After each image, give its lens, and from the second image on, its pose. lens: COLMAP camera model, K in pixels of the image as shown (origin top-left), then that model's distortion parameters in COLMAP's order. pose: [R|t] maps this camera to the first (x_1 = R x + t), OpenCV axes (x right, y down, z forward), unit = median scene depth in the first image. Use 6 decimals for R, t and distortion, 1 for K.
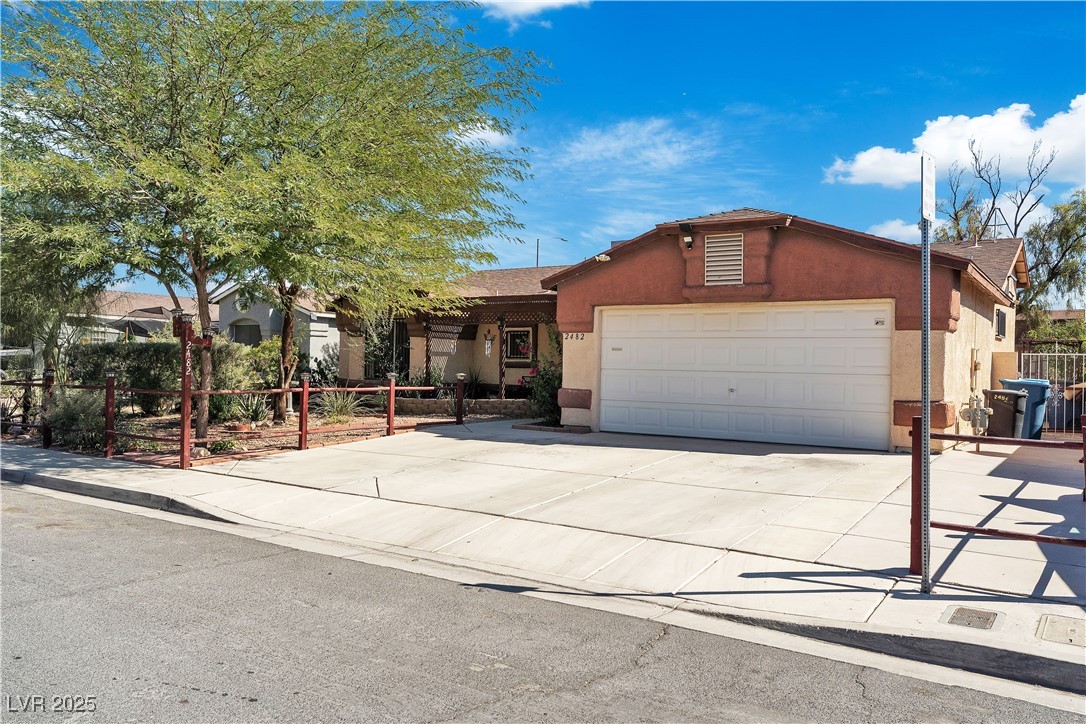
lens RADIAL K [[829.1, 0, 543.0], [0, 829.1, 362.0], [0, 0, 1]] dist [-0.005072, 0.004043]
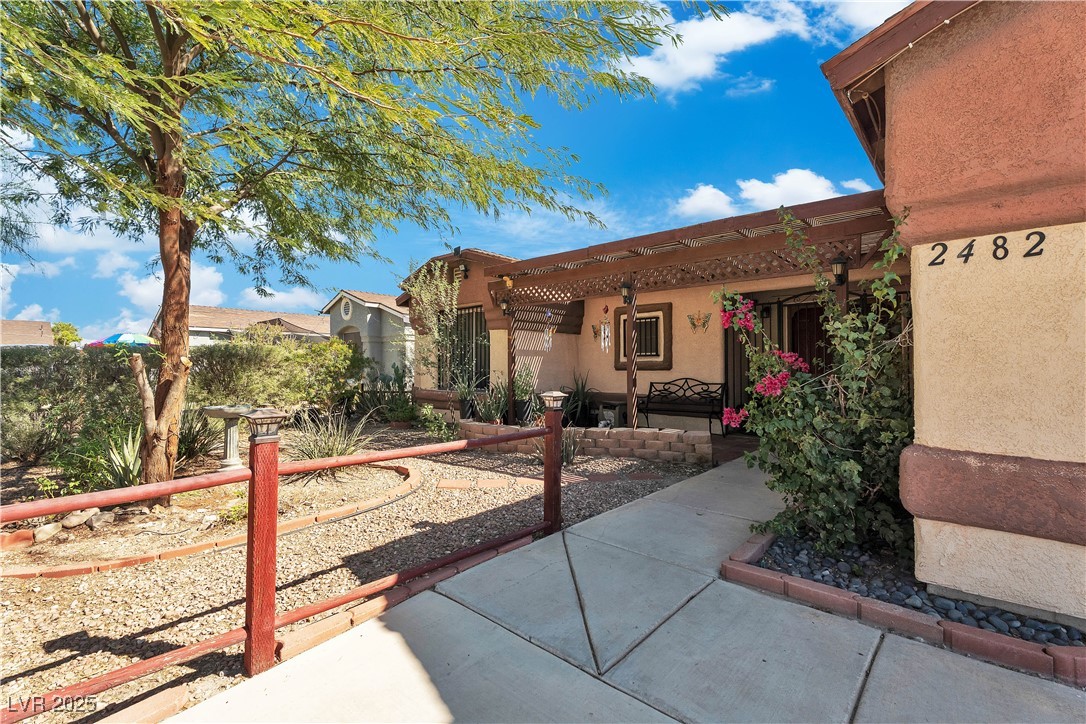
lens RADIAL K [[478.8, 0, 543.0], [0, 478.8, 362.0], [0, 0, 1]] dist [0.003307, 0.000255]
pose [[0.988899, -0.022074, -0.146941, -0.075852], [0.020937, 0.999738, -0.009281, 0.002634], [0.147107, 0.006101, 0.989102, 0.829766]]
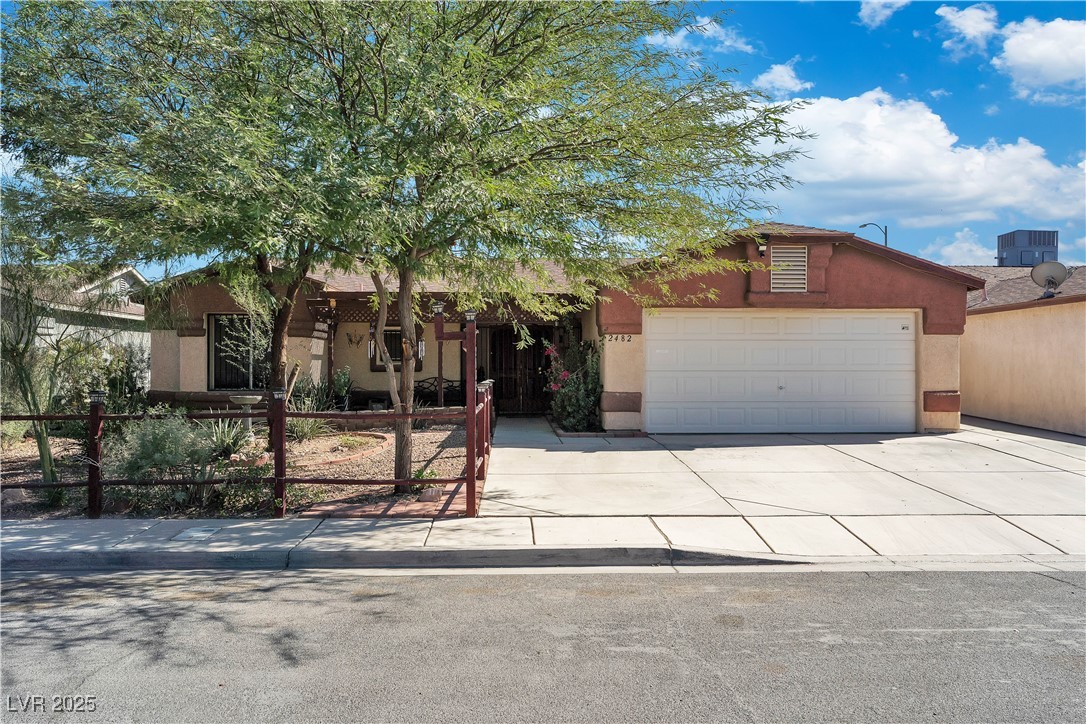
lens RADIAL K [[829.1, 0, 543.0], [0, 829.1, 362.0], [0, 0, 1]] dist [-0.005072, 0.004043]
pose [[0.807759, -0.014665, 0.589331, -0.605691], [0.013556, 0.999888, 0.006301, -0.010150], [-0.589357, 0.002899, 0.807867, 0.267211]]
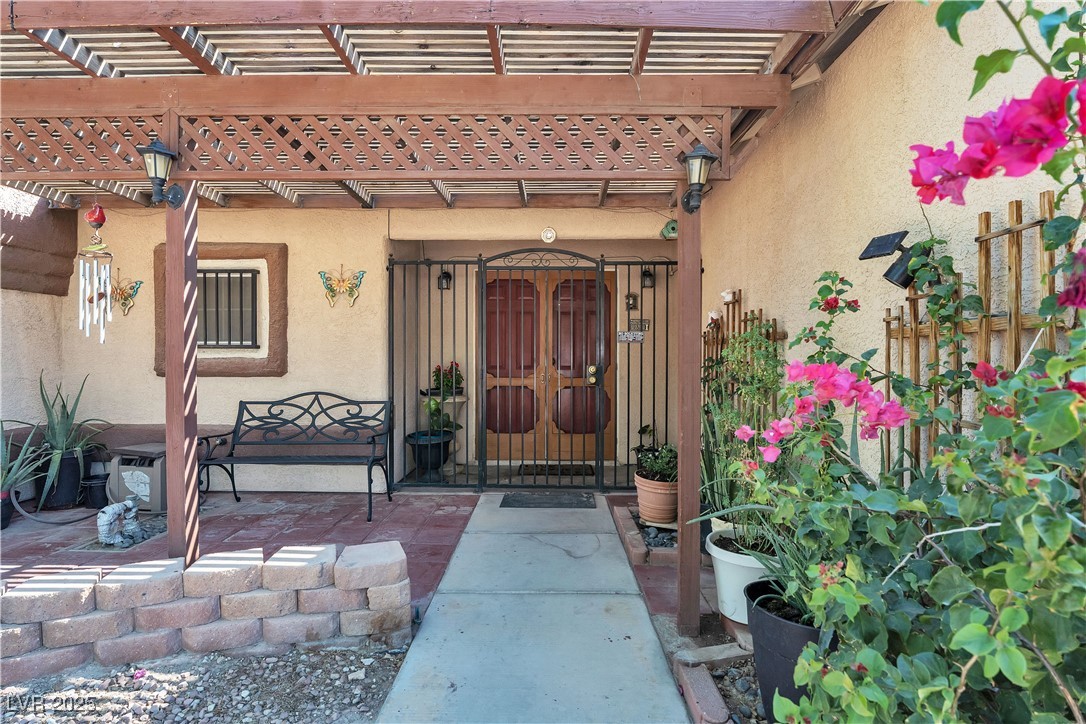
lens RADIAL K [[553.4, 0, 543.0], [0, 553.4, 362.0], [0, 0, 1]] dist [-0.001648, -0.000221]
pose [[0.840347, -0.021987, 0.541603, -0.059716], [0.010340, 0.999645, 0.024538, -0.004884], [-0.541950, -0.015020, 0.840276, 1.040891]]
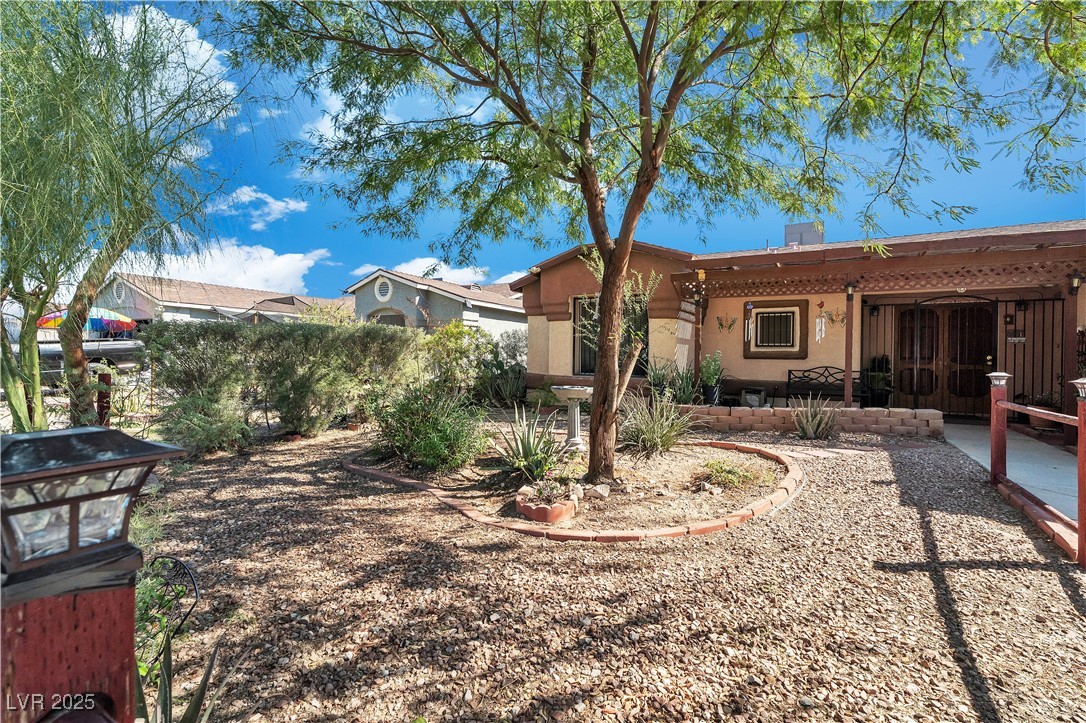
lens RADIAL K [[495.1, 0, 543.0], [0, 495.1, 361.5], [0, 0, 1]] dist [-0.000498, -0.000300]
pose [[0.997788, -0.005545, 0.066249, -0.396474], [0.004766, 0.999918, 0.011904, 0.003367], [-0.066309, -0.011562, 0.997732, 0.776675]]
